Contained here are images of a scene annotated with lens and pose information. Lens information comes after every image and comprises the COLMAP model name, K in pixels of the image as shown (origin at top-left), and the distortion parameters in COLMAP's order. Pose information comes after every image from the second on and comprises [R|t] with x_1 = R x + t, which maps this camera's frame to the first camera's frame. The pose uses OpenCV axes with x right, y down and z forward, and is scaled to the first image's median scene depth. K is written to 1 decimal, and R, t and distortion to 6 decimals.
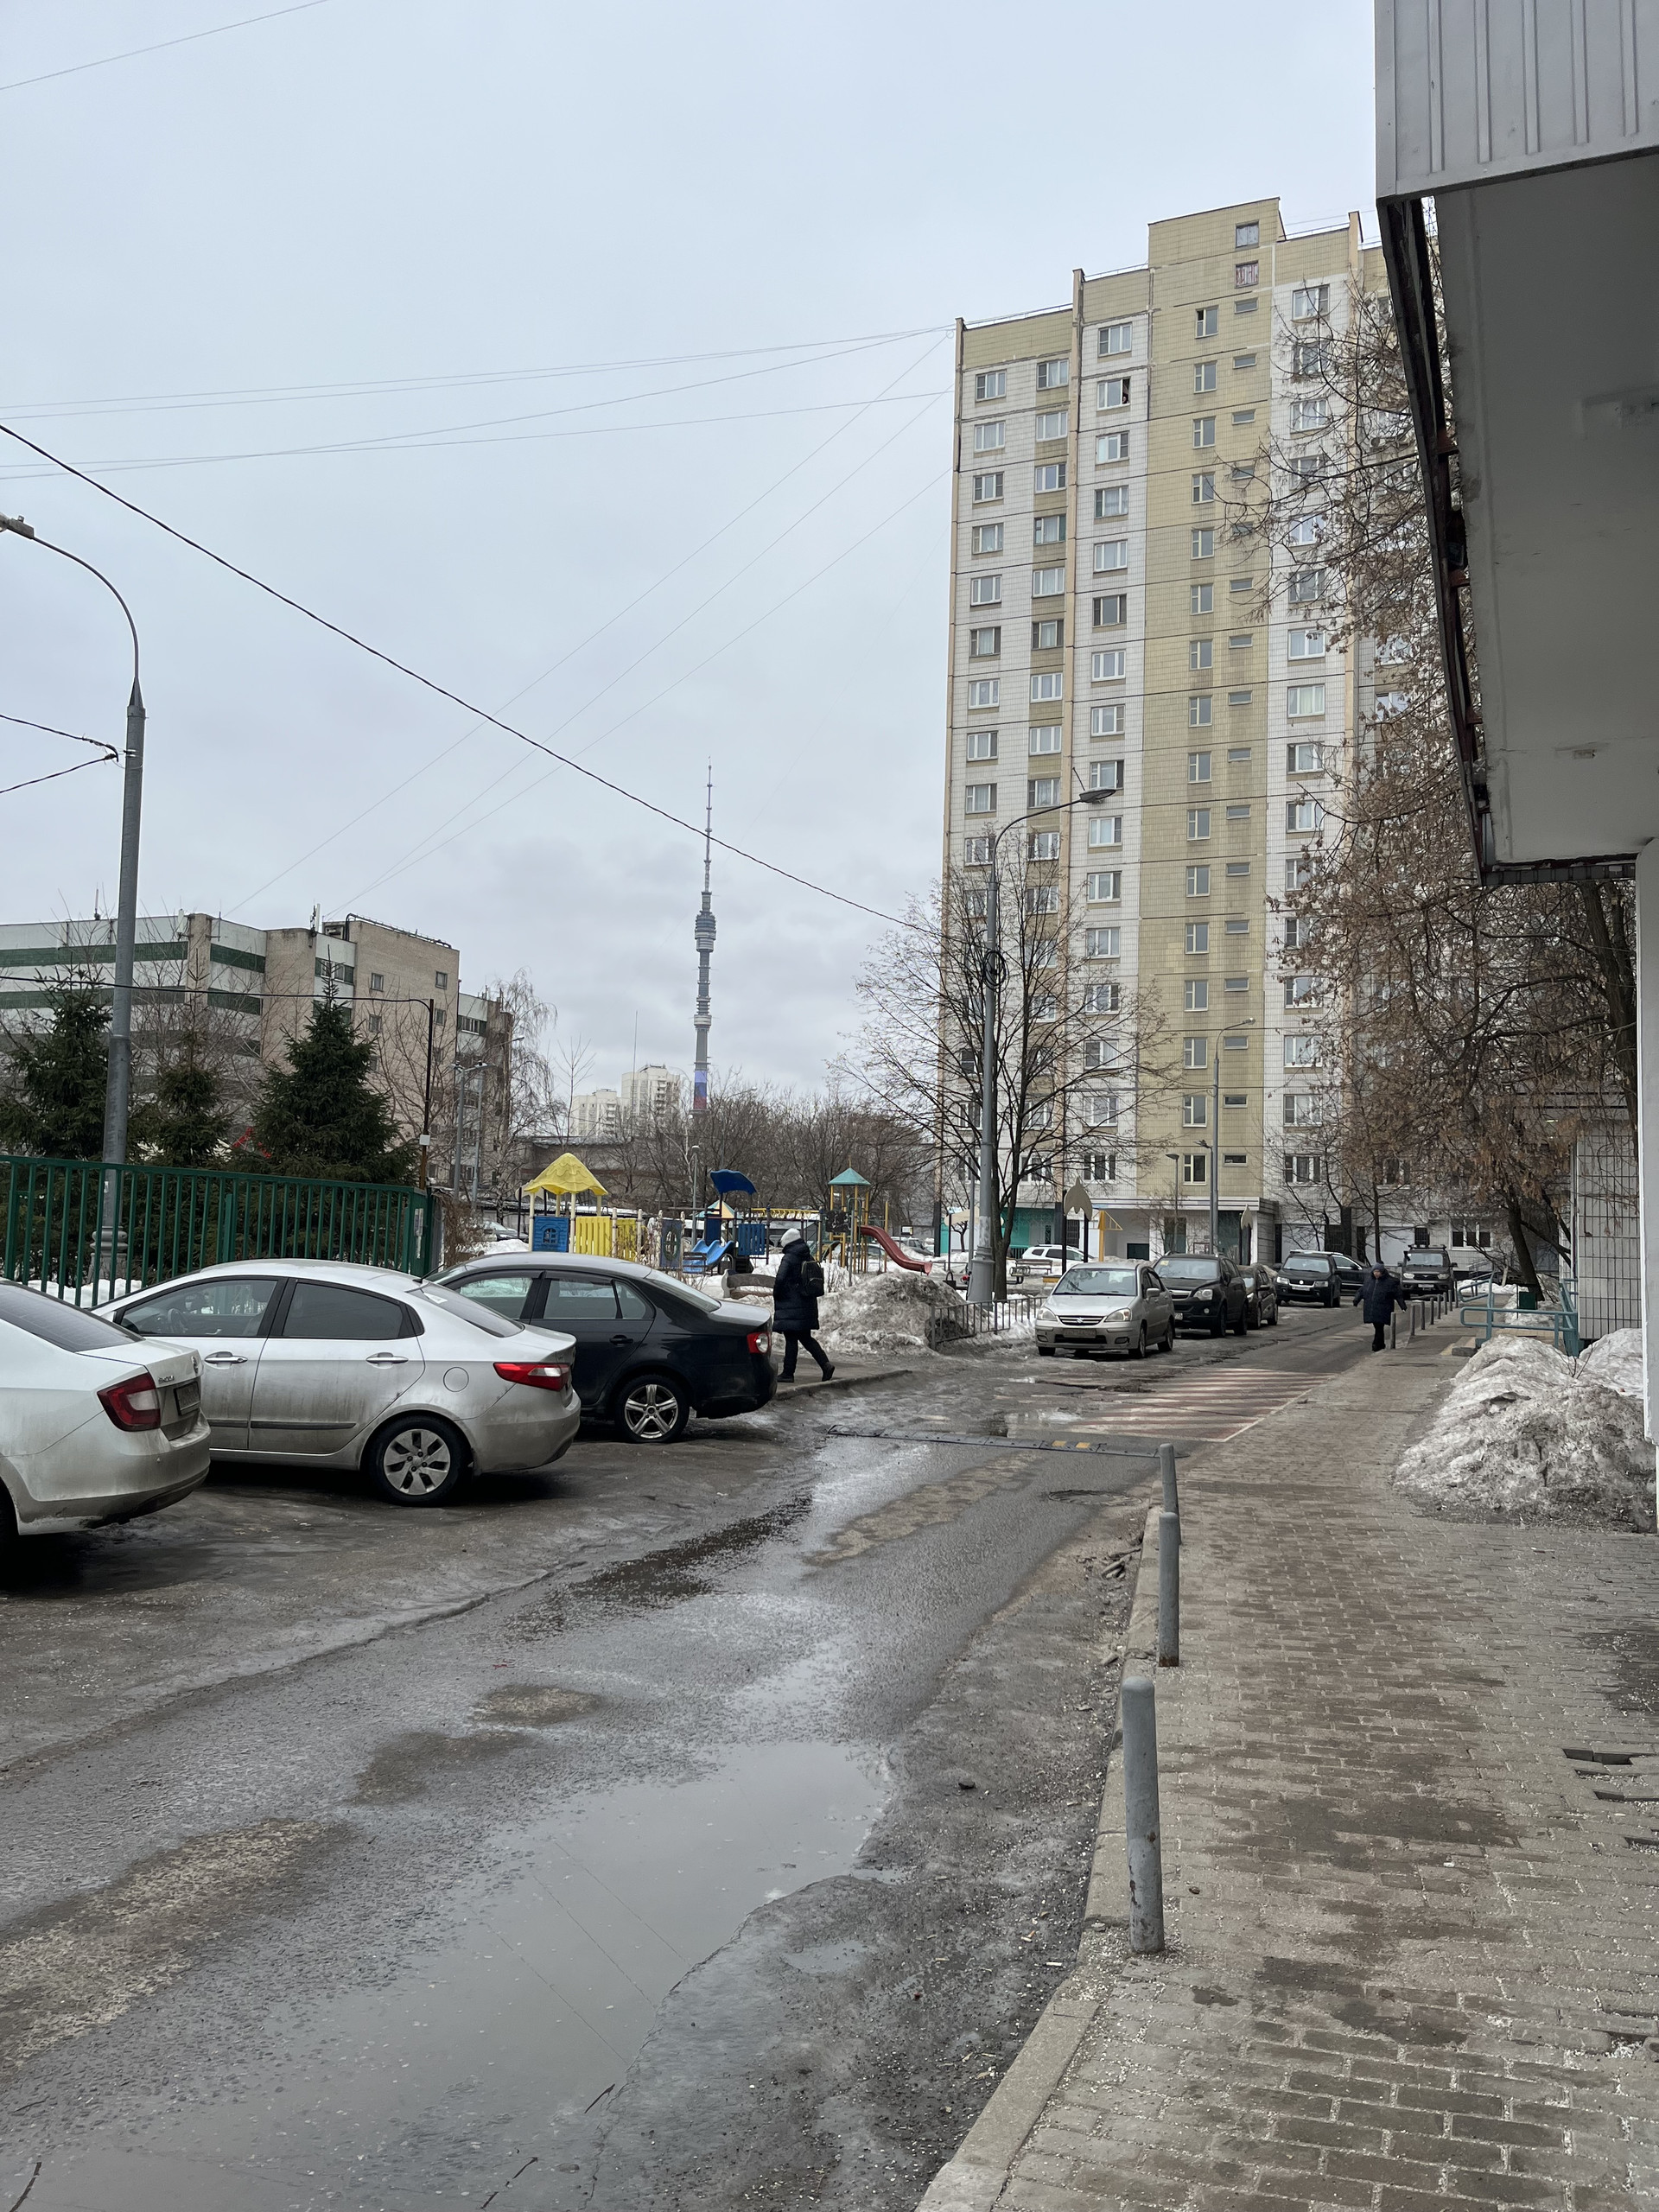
lens RADIAL K [[1745.1, 0, 824.6], [0, 1745.1, 1118.5], [0, 0, 1]] dist [0.075873, -0.094519]
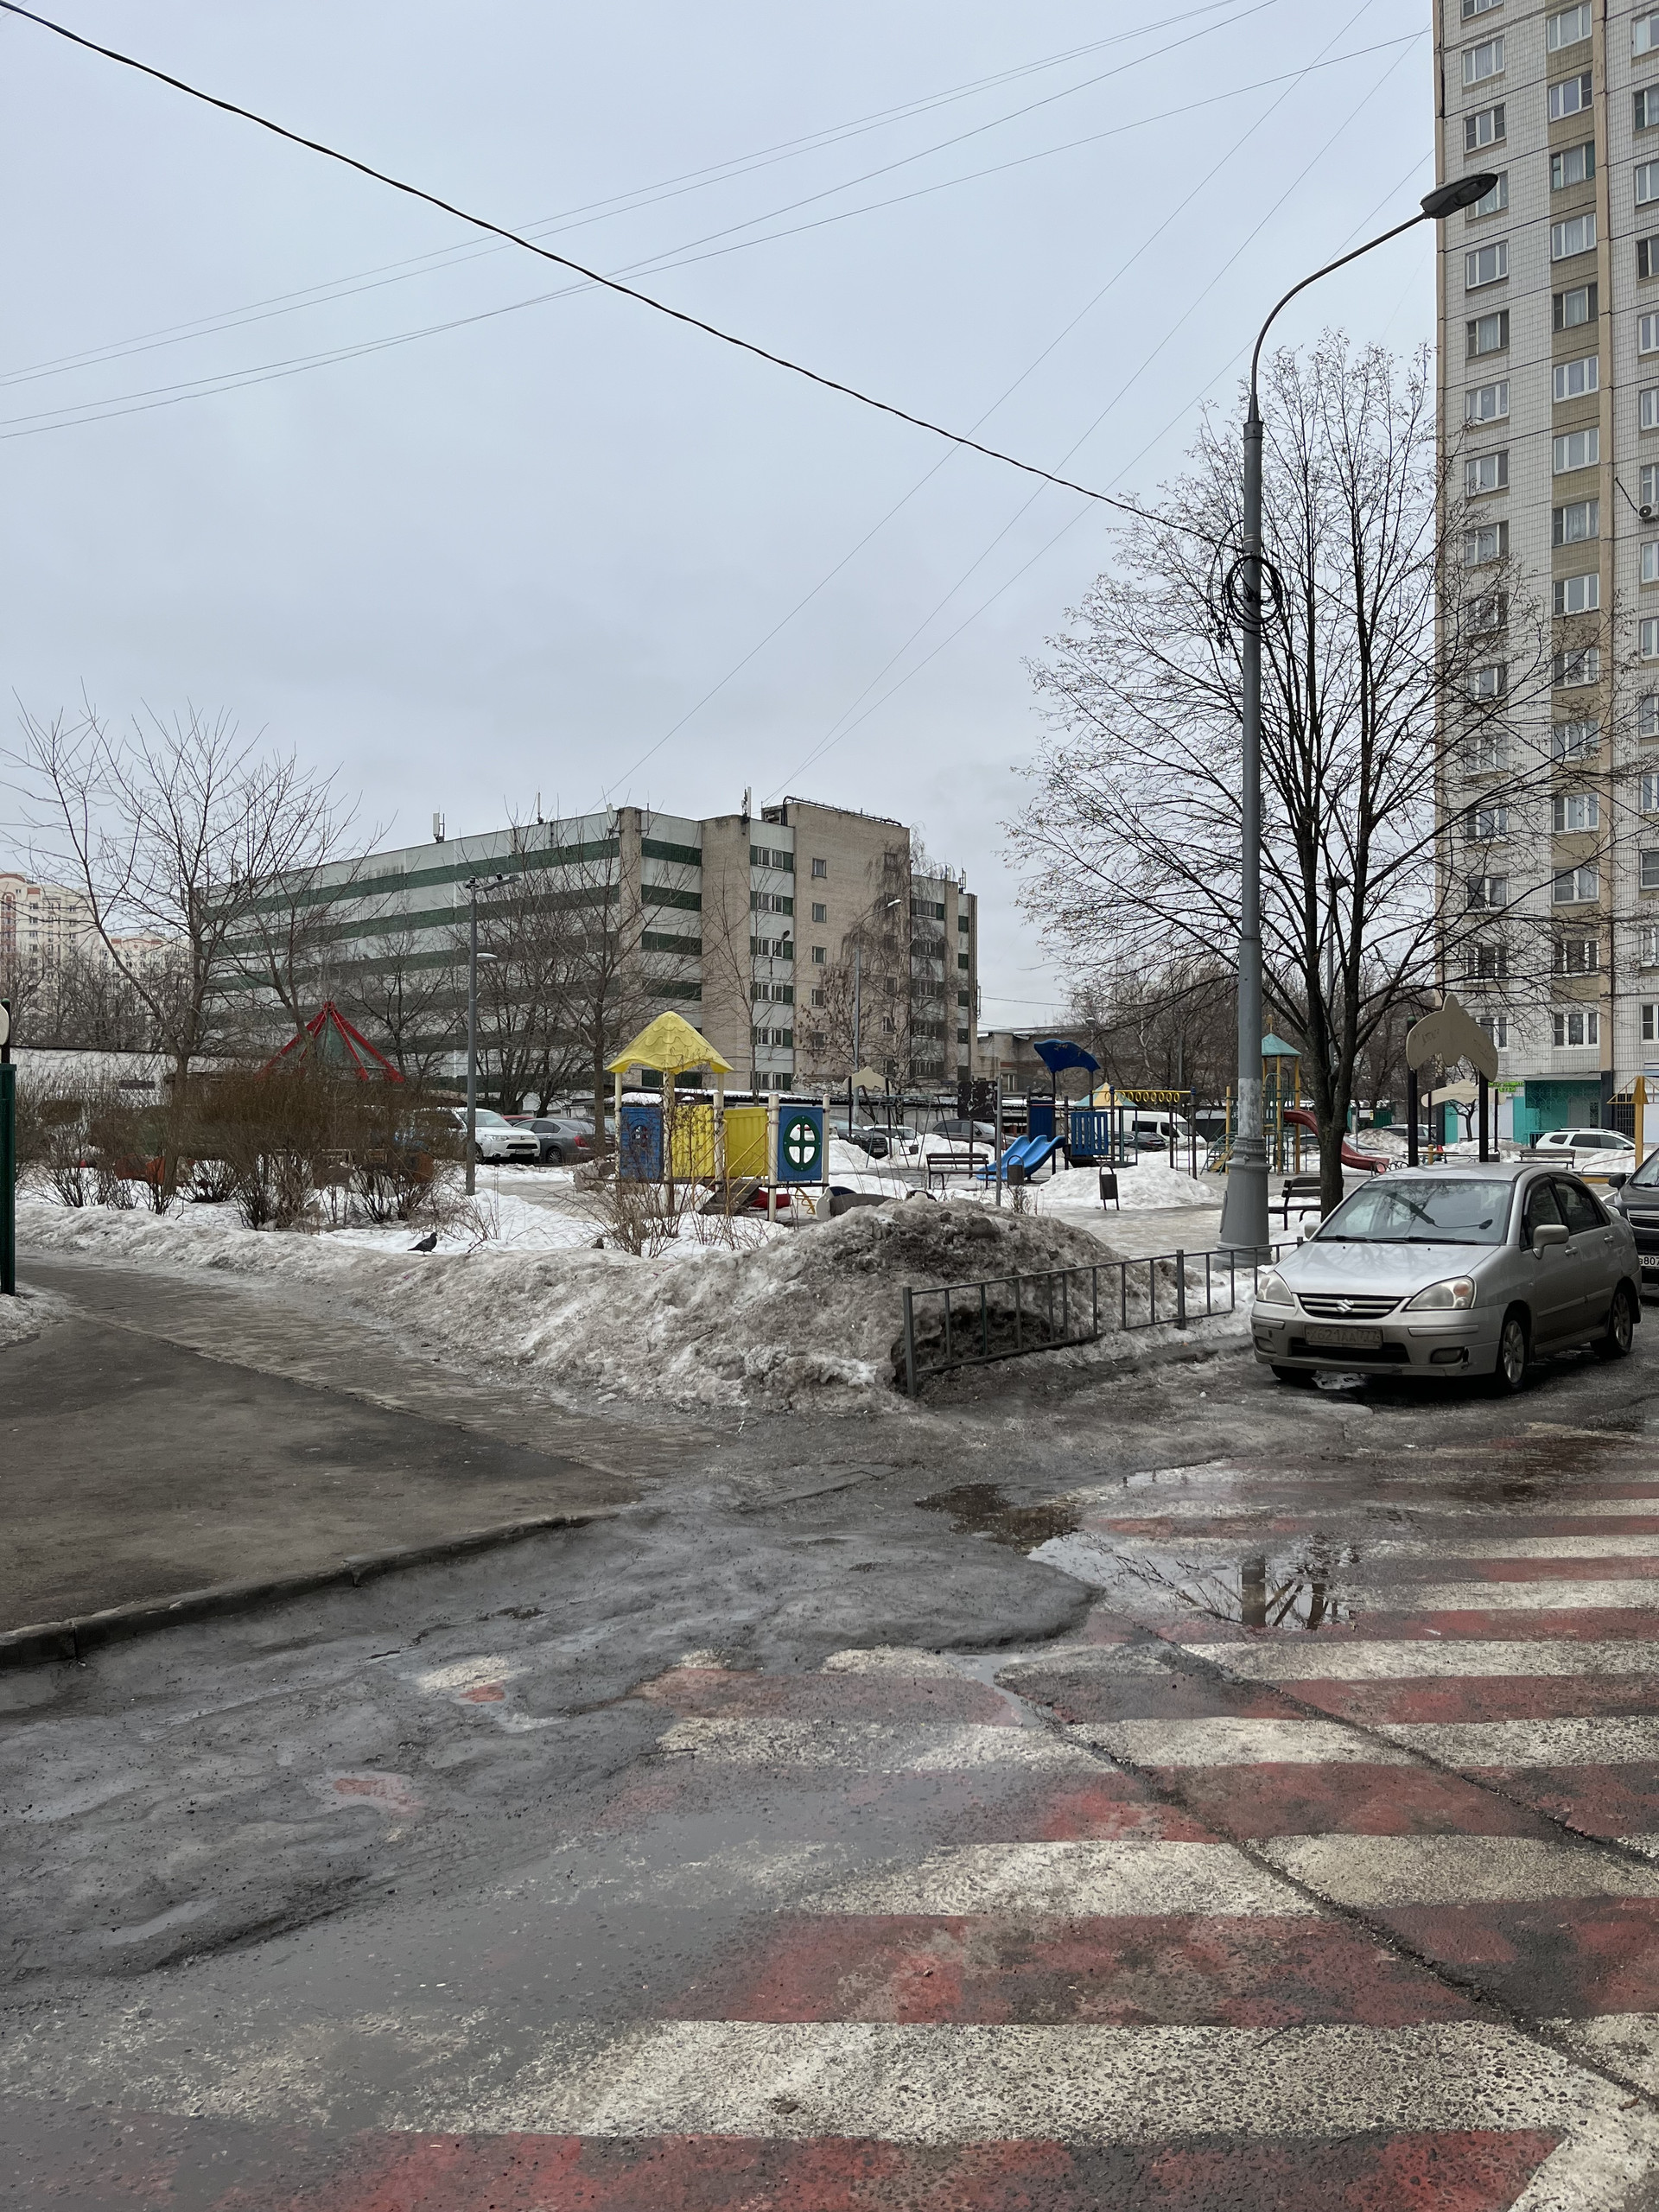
lens RADIAL K [[1745.1, 0, 832.2], [0, 1745.1, 1097.6], [0, 0, 1]] dist [0.075873, -0.094519]
pose [[0.949489, -0.036180, -0.311708, 0.049971], [0.050224, 0.998047, 0.037143, 0.013548], [0.309756, -0.050923, 0.949452, 0.174320]]
